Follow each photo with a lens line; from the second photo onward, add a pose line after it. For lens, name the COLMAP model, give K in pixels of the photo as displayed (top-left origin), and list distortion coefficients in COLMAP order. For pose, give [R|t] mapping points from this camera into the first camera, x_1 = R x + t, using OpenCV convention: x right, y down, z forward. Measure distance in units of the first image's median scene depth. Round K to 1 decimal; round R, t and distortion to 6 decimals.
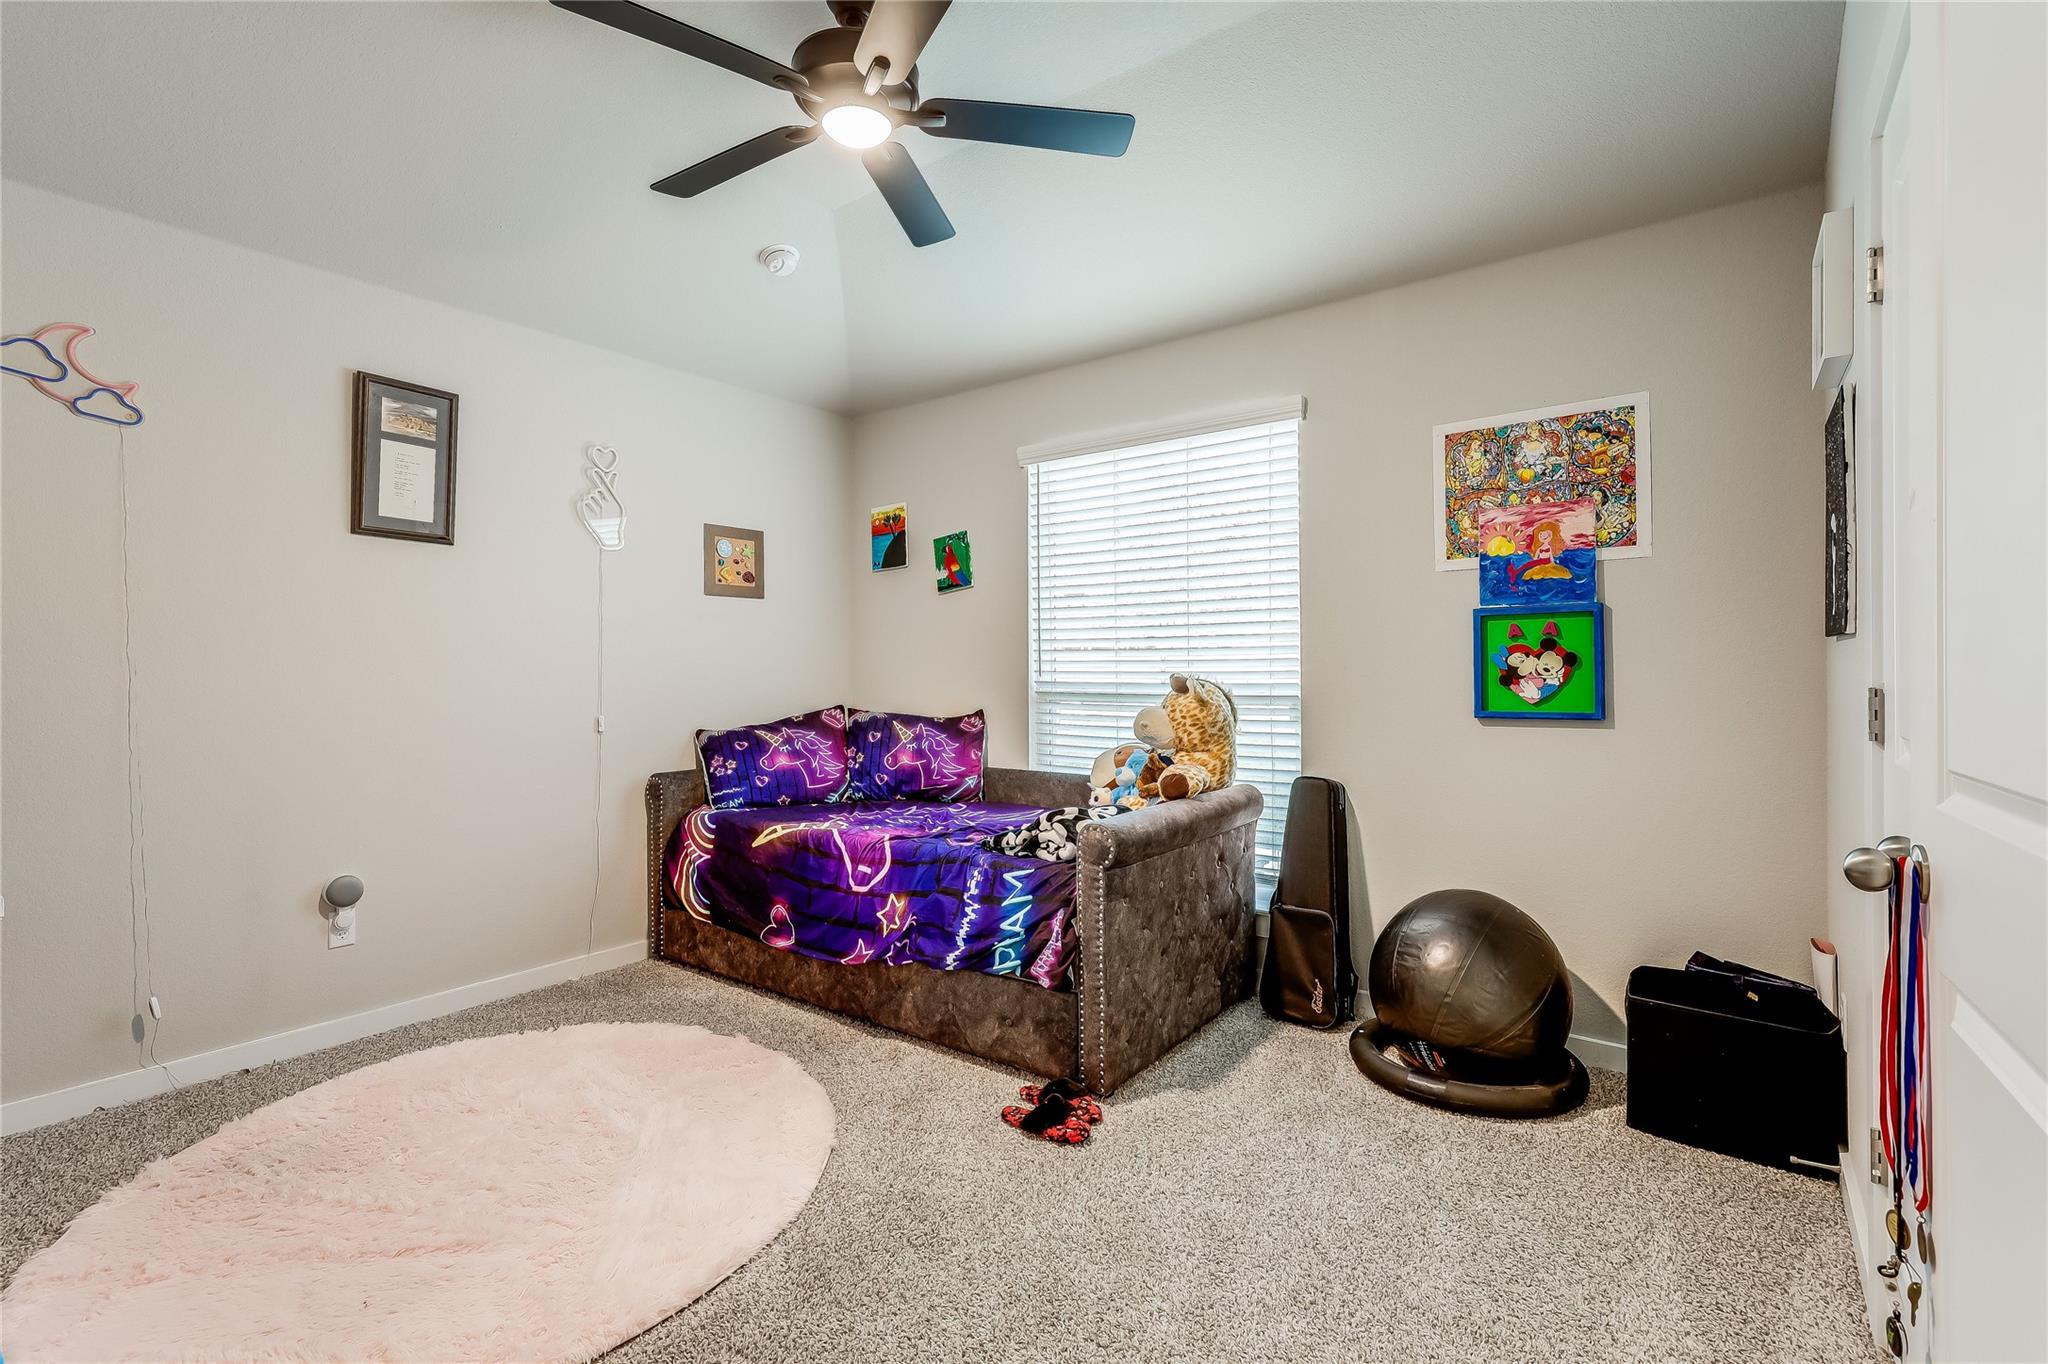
lens RADIAL K [[852.2, 0, 1022.4], [0, 852.2, 671.1], [0, 0, 1]] dist [-0.008355, 0.001808]
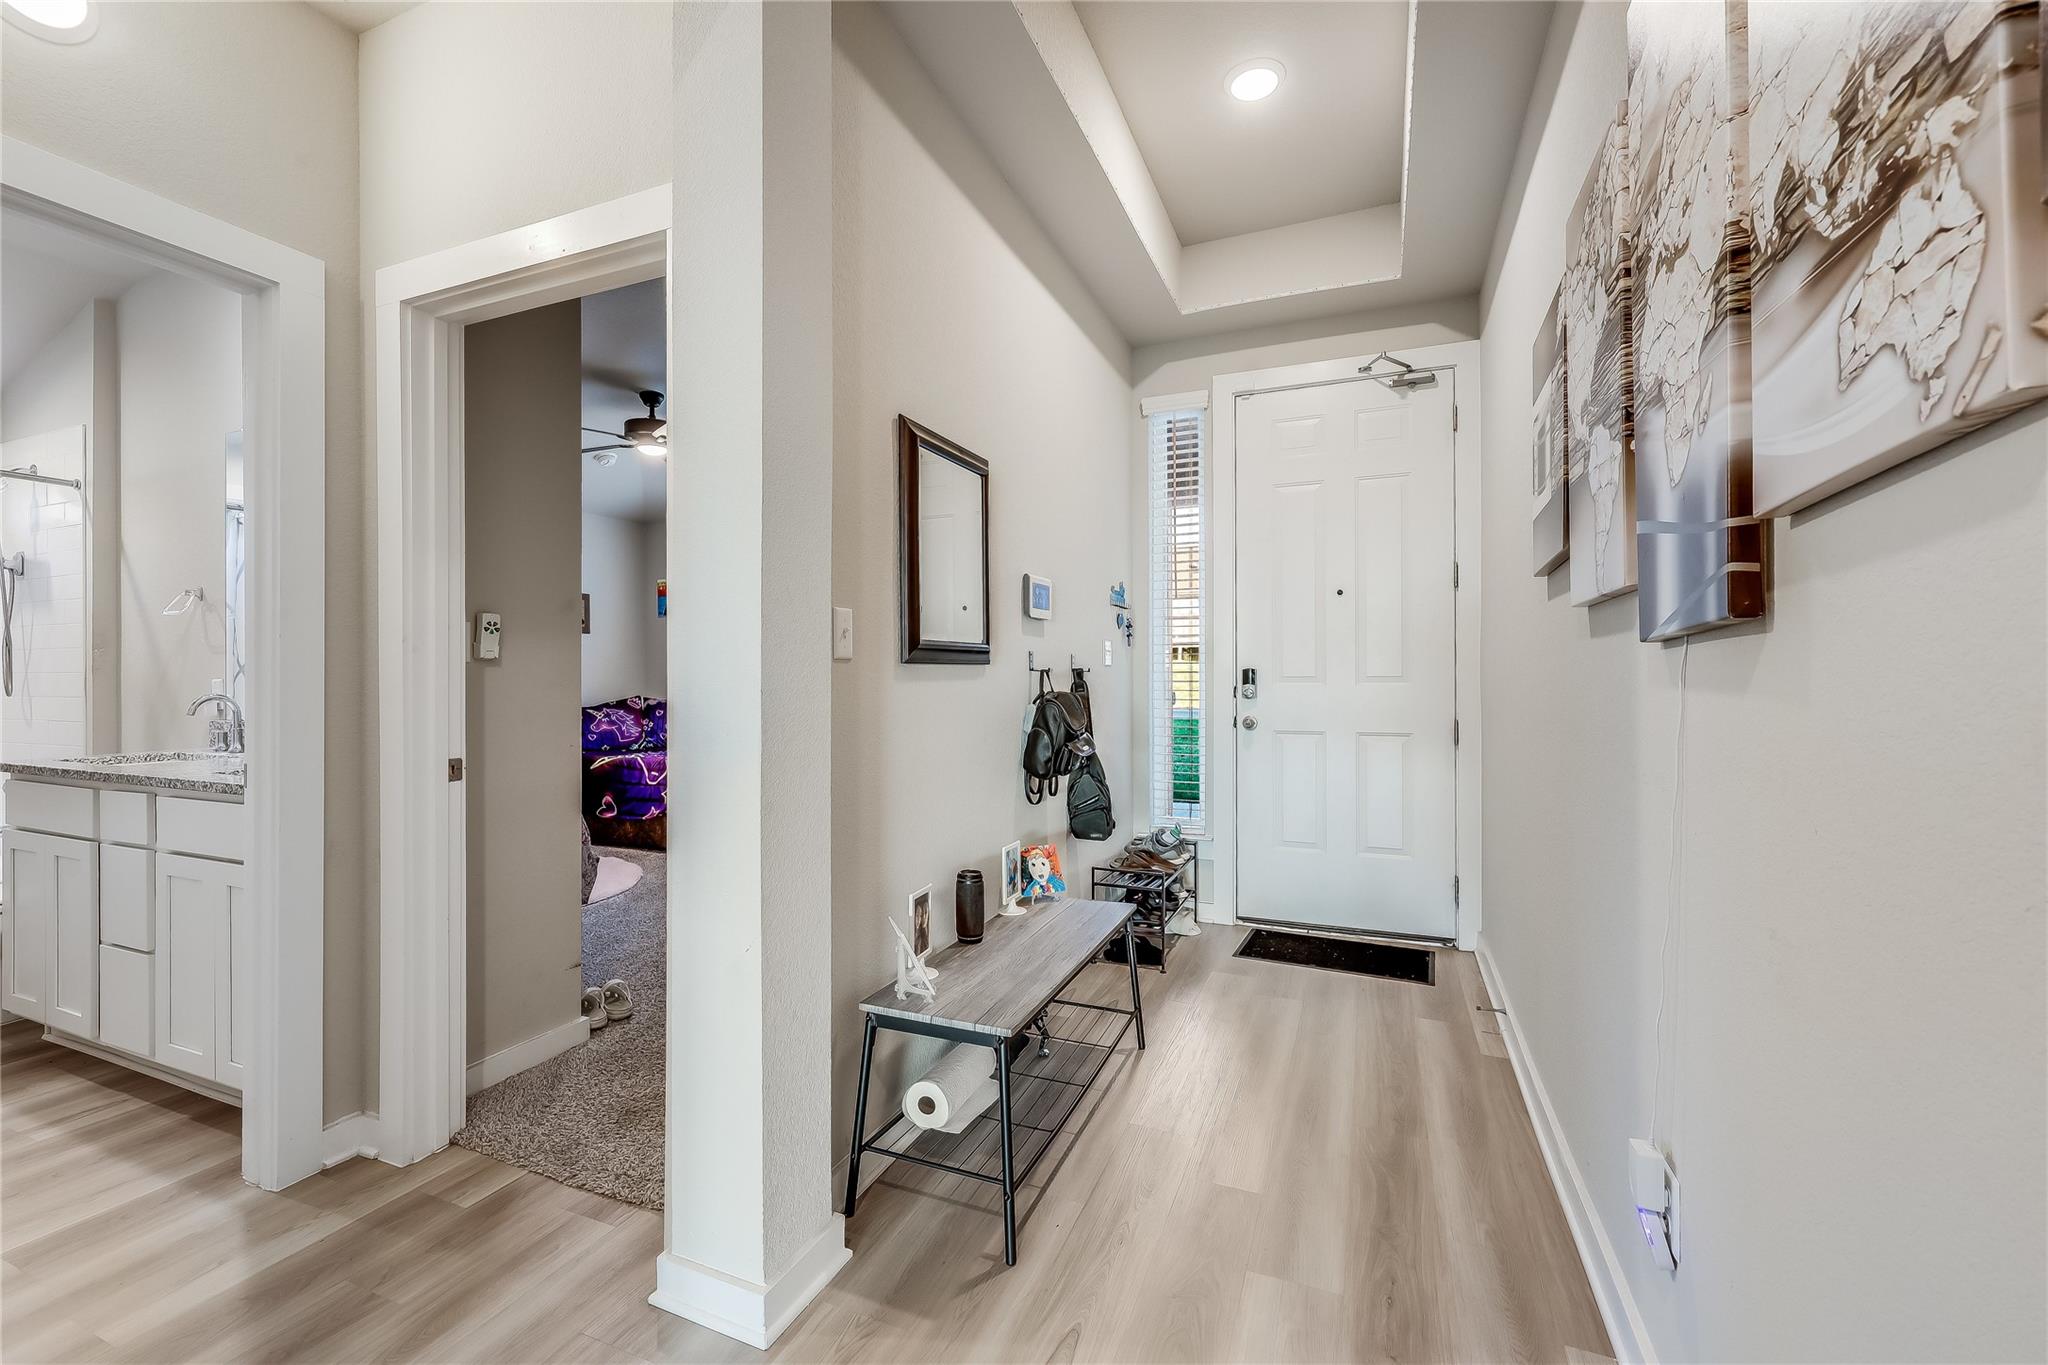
lens RADIAL K [[858.2, 0, 1026.2], [0, 858.2, 679.3], [0, 0, 1]] dist [-0.002488, 0.000343]
pose [[0.971808, -0.000247, 0.235775, 0.156070], [0.001214, 0.999991, -0.003958, 0.014895], [-0.235772, 0.004132, 0.971799, -0.968269]]
